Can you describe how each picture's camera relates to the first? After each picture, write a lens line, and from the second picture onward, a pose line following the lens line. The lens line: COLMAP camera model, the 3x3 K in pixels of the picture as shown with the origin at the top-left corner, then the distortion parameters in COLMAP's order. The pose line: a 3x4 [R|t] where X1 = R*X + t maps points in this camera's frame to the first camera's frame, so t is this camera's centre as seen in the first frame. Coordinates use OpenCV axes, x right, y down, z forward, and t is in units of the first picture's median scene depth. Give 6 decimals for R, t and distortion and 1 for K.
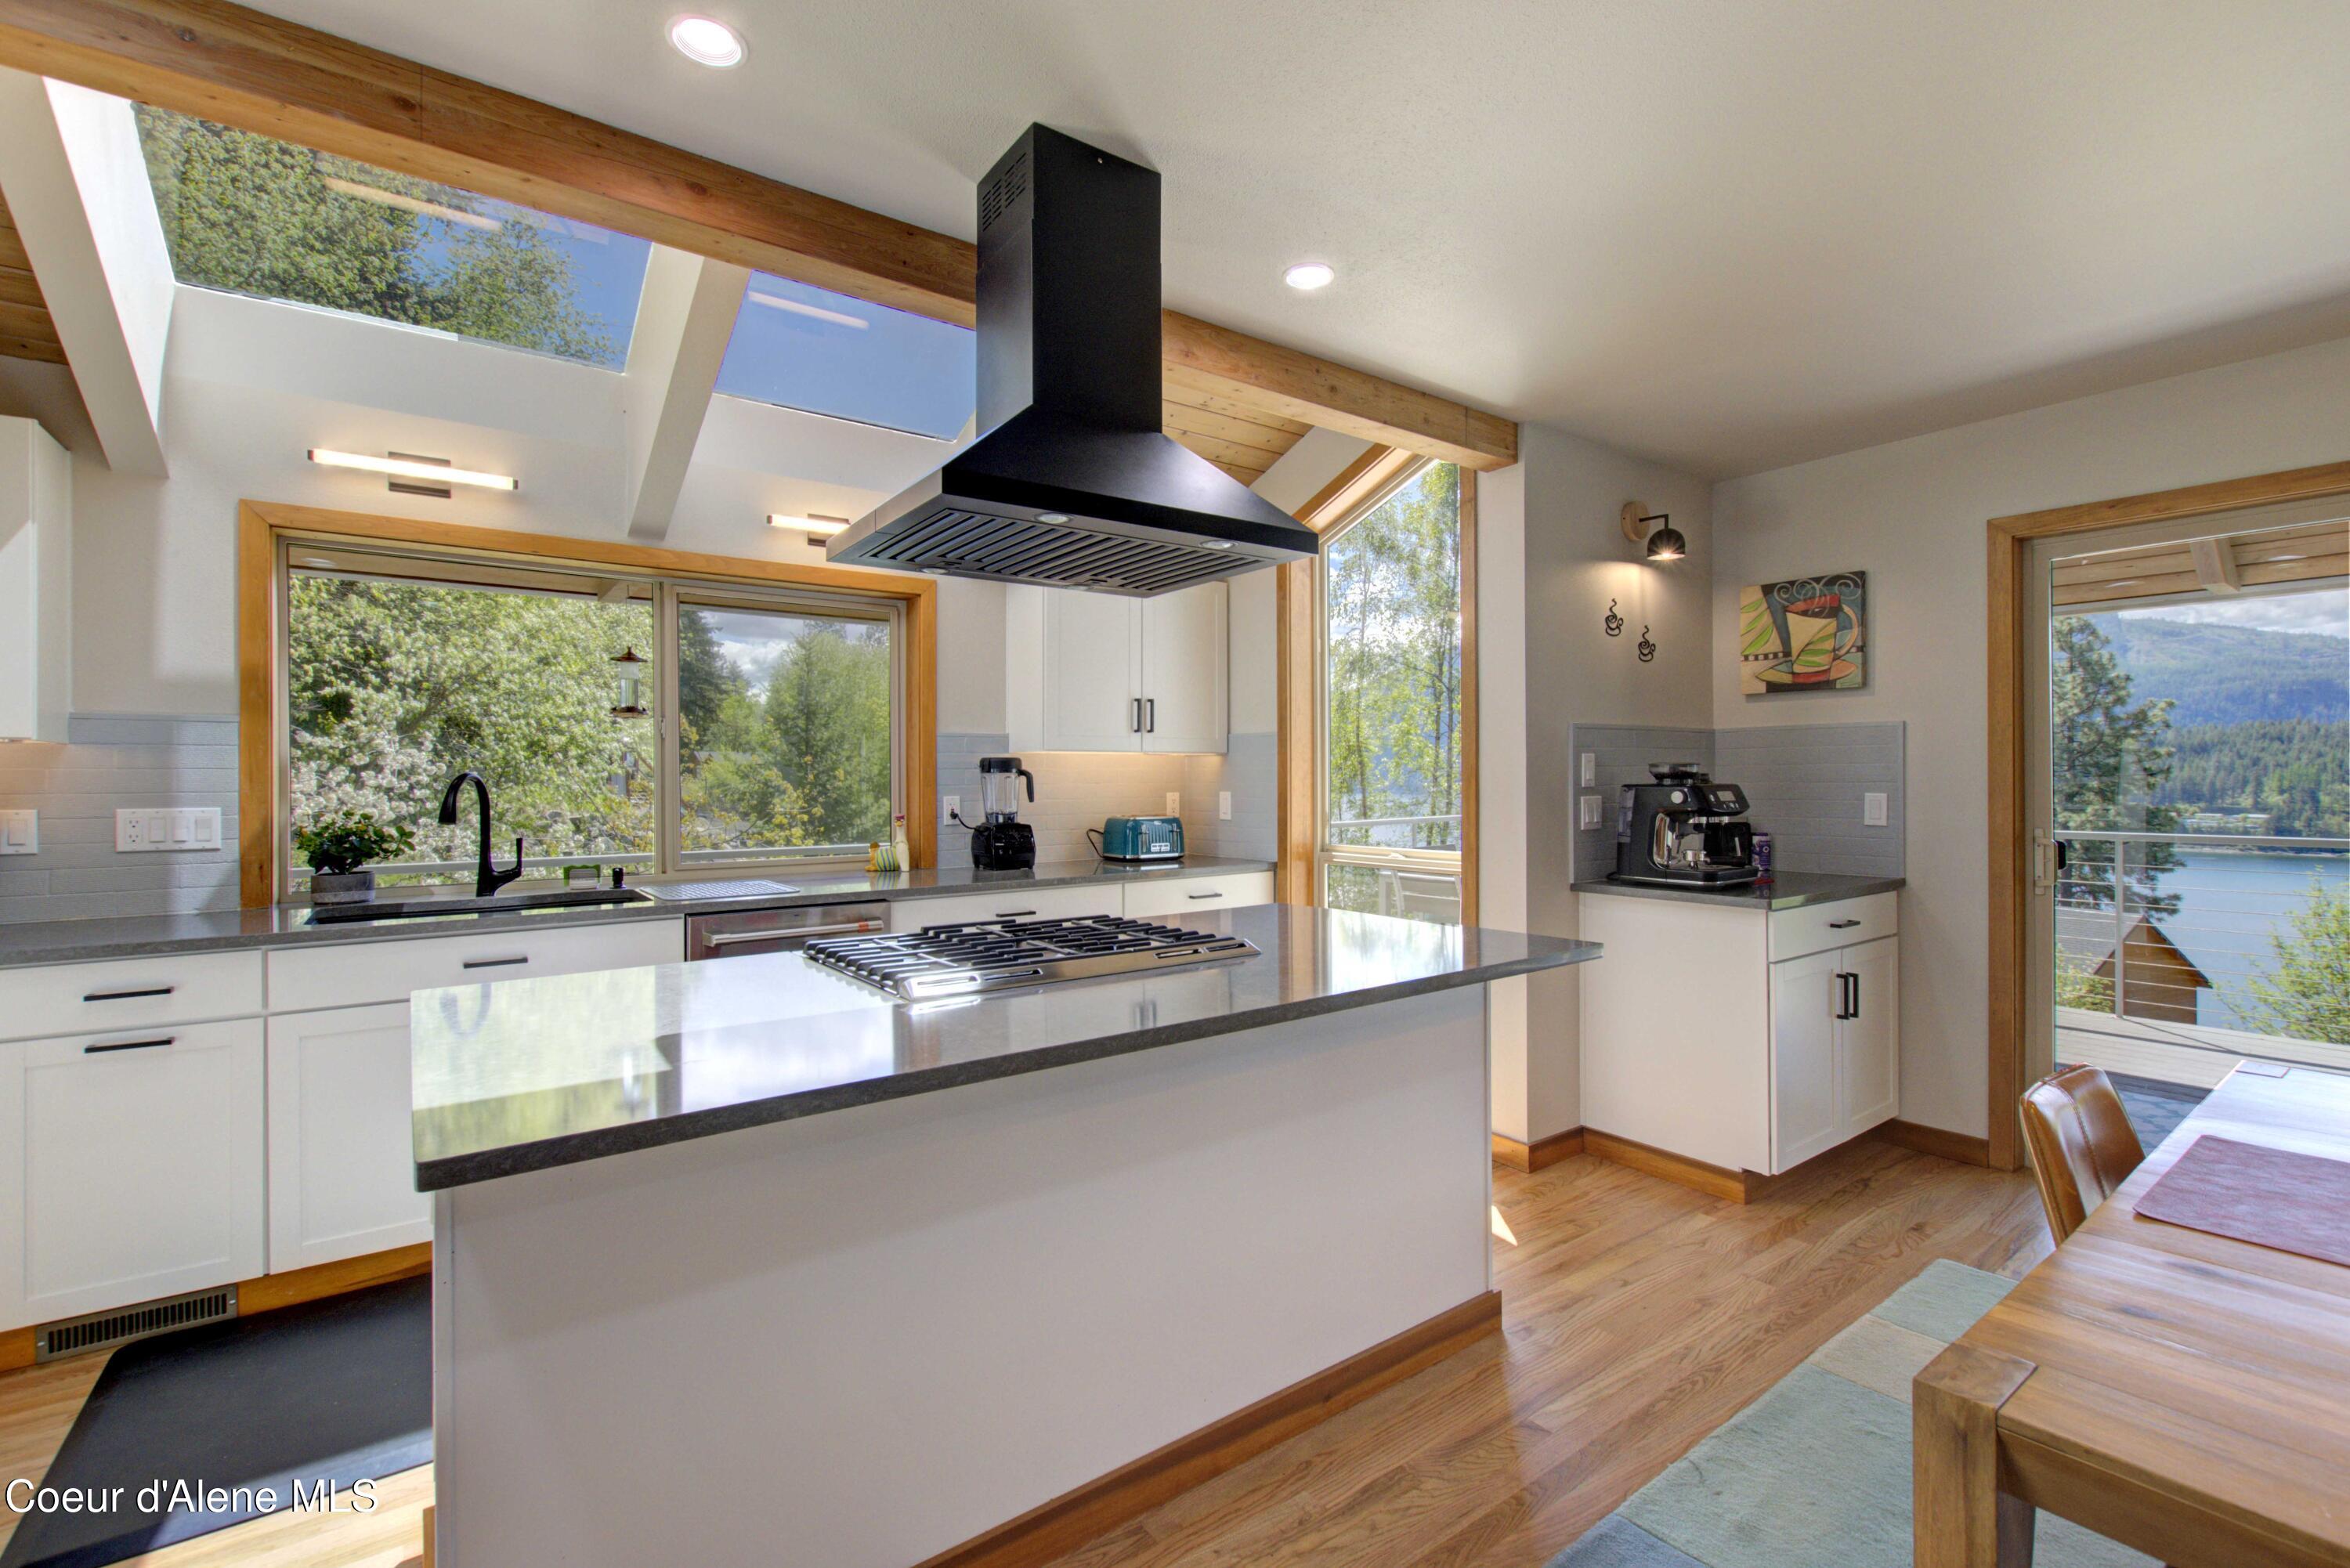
lens RADIAL K [[1021.5, 0, 1161.1], [0, 1021.5, 781.0], [0, 0, 1]] dist [0.002016, -0.003319]
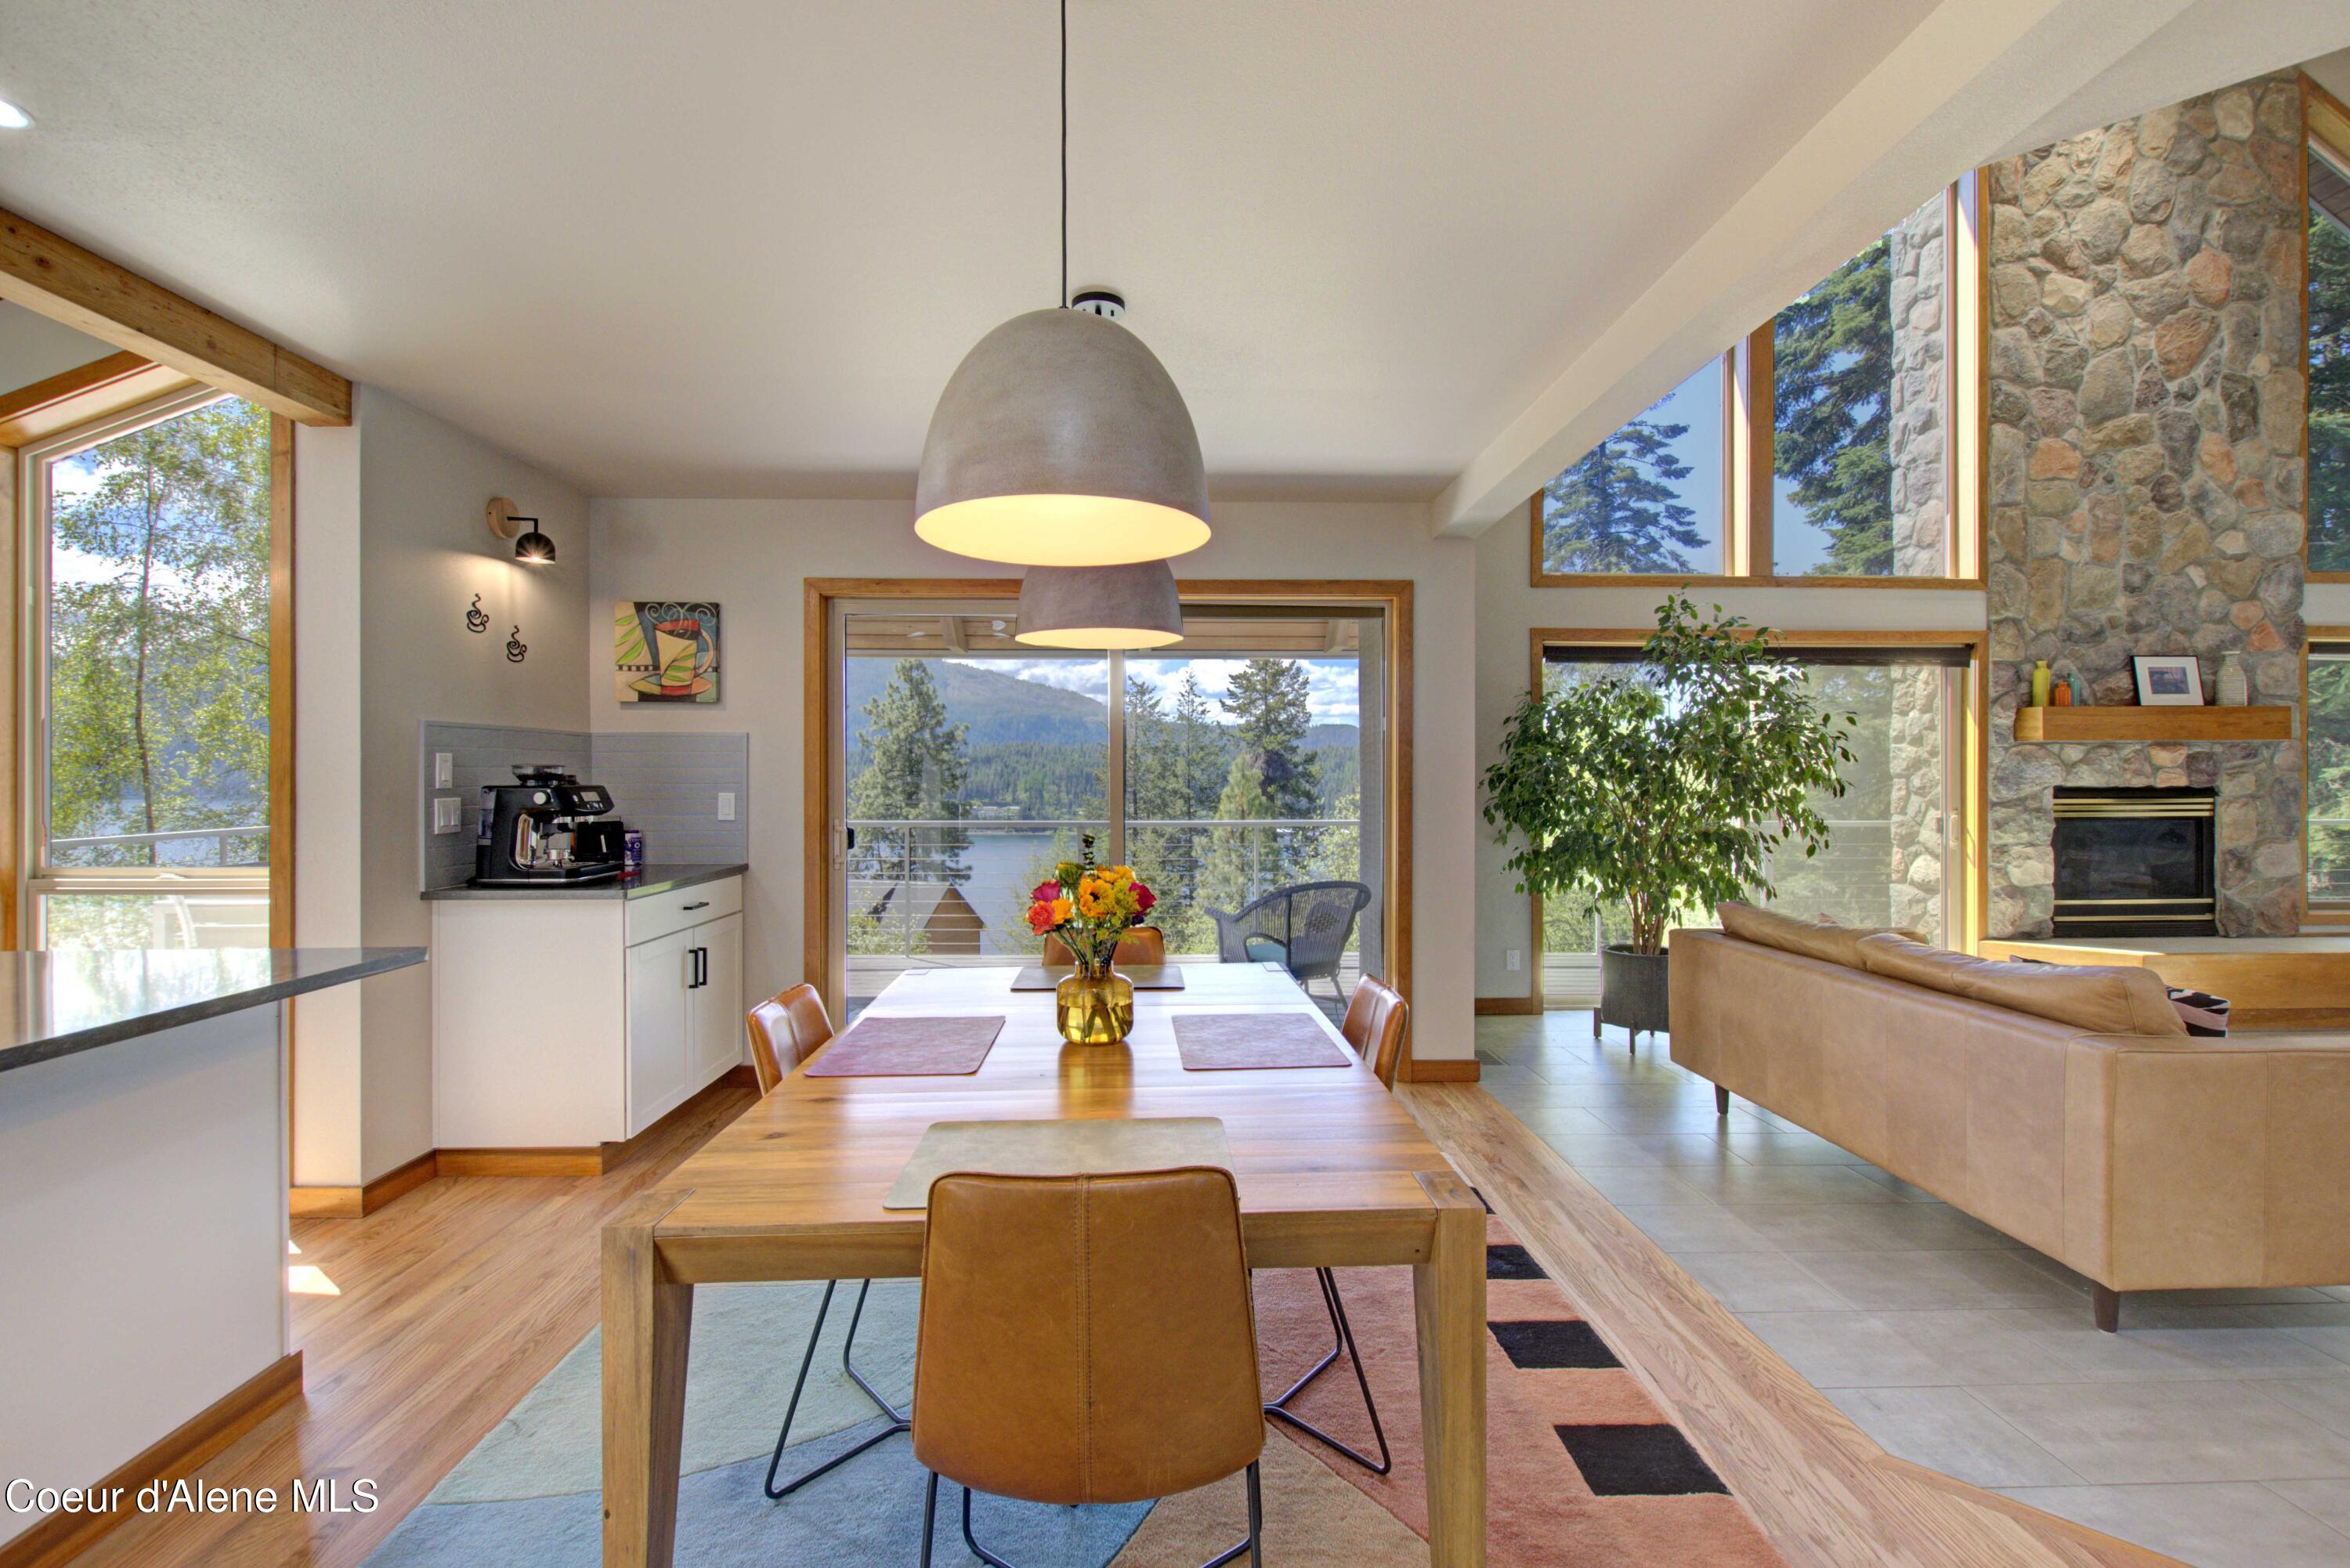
lens RADIAL K [[1021.5, 0, 1180.9], [0, 1021.5, 779.2], [0, 0, 1]] dist [0.002016, -0.003319]
pose [[0.555305, 0.004449, 0.831635, 0.010246], [-0.001794, 0.999990, -0.004152, 0.000003], [-0.831645, 0.000814, 0.555308, -0.097584]]
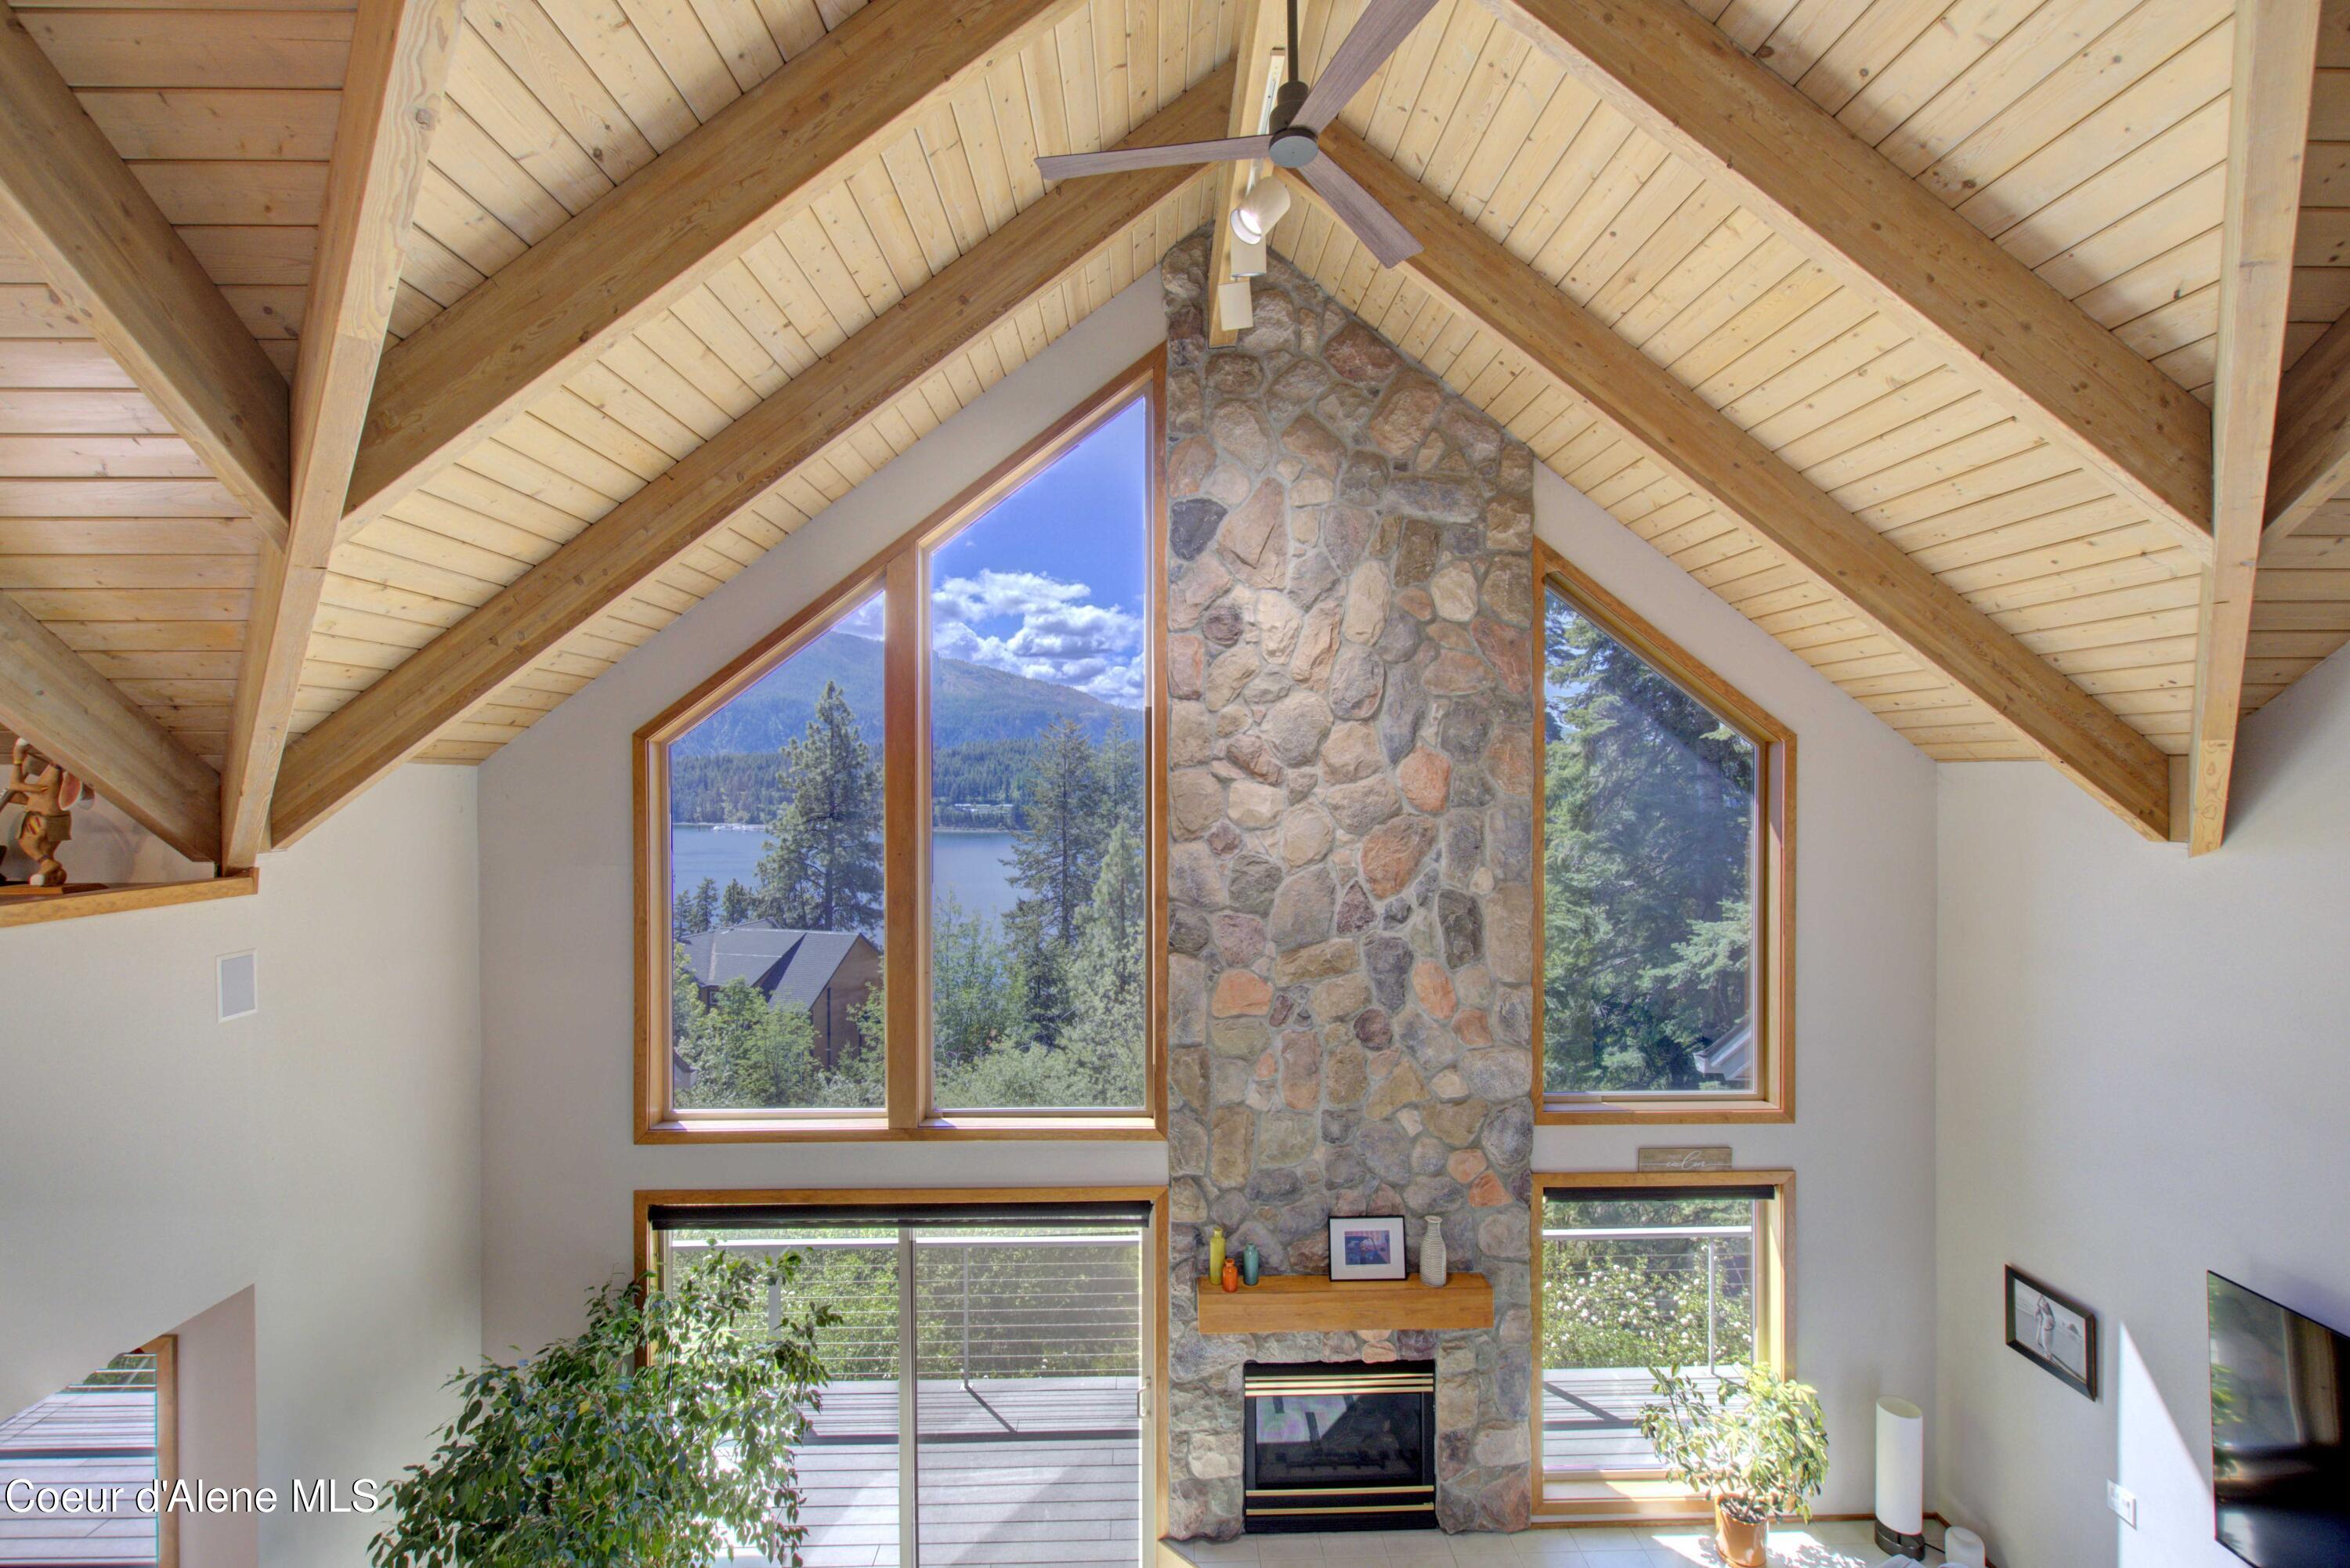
lens RADIAL K [[1021.5, 0, 1180.8], [0, 1021.5, 780.9], [0, 0, 1]] dist [0.002016, -0.003319]
pose [[0.553781, -0.002422, 0.832659, 0.331065], [-0.000111, 0.999996, 0.002982, -0.294265], [-0.832662, -0.001744, 0.553779, -0.447034]]
